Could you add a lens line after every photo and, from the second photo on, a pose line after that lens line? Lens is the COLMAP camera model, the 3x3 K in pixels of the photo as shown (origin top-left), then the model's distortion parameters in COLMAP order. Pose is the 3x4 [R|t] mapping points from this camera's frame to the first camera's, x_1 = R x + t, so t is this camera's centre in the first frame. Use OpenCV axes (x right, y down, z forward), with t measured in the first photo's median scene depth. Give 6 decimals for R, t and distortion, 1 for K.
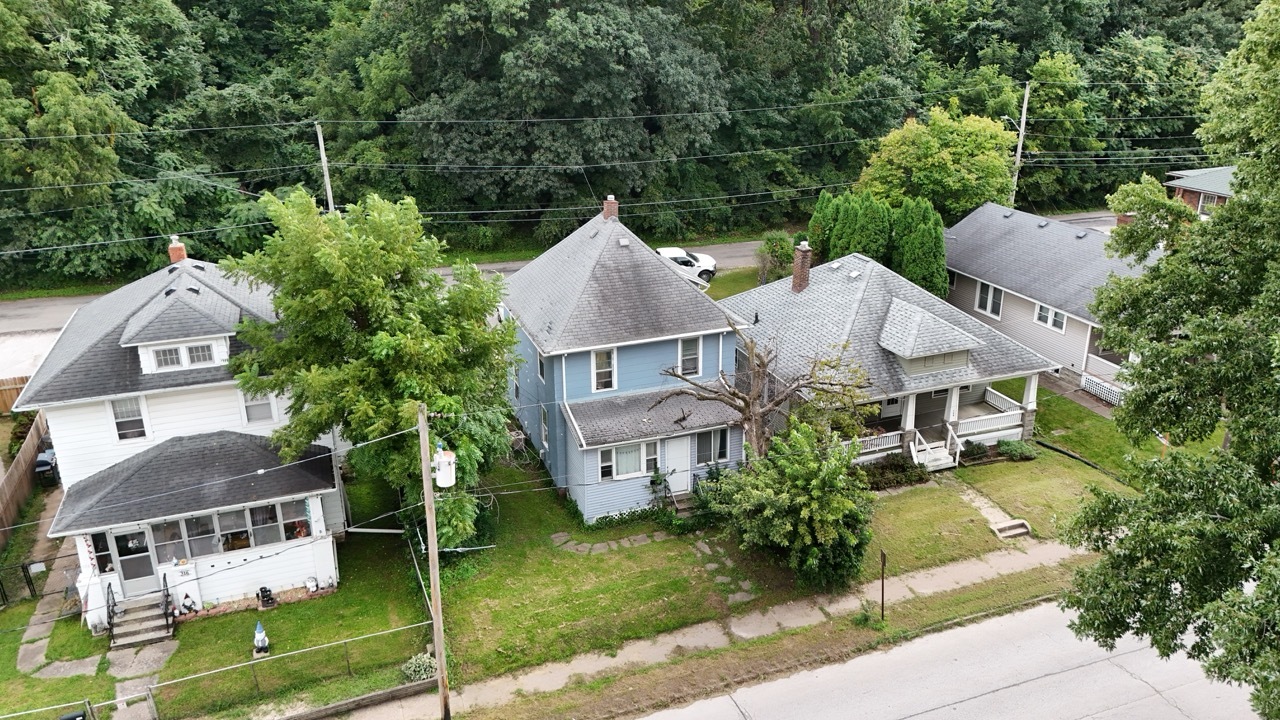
lens RADIAL K [[940.8, 0, 640.0], [0, 940.8, 360.0], [0, 0, 1]] dist [0.065043, -0.050505]
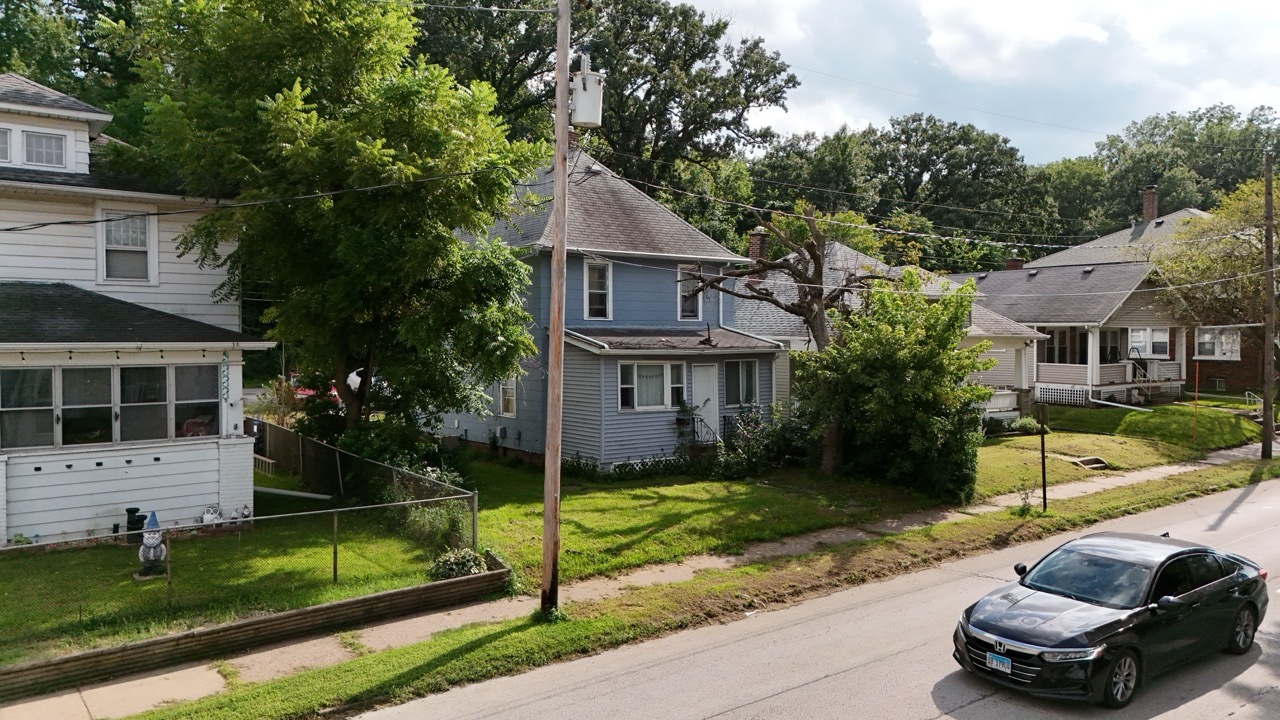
lens RADIAL K [[940.8, 0, 640.0], [0, 940.8, 360.0], [0, 0, 1]] dist [0.065043, -0.050505]
pose [[0.957157, -0.001295, 0.289566, -0.234205], [0.096534, 0.944212, -0.314872, 0.318272], [-0.273004, 0.329335, 0.903884, 0.317378]]
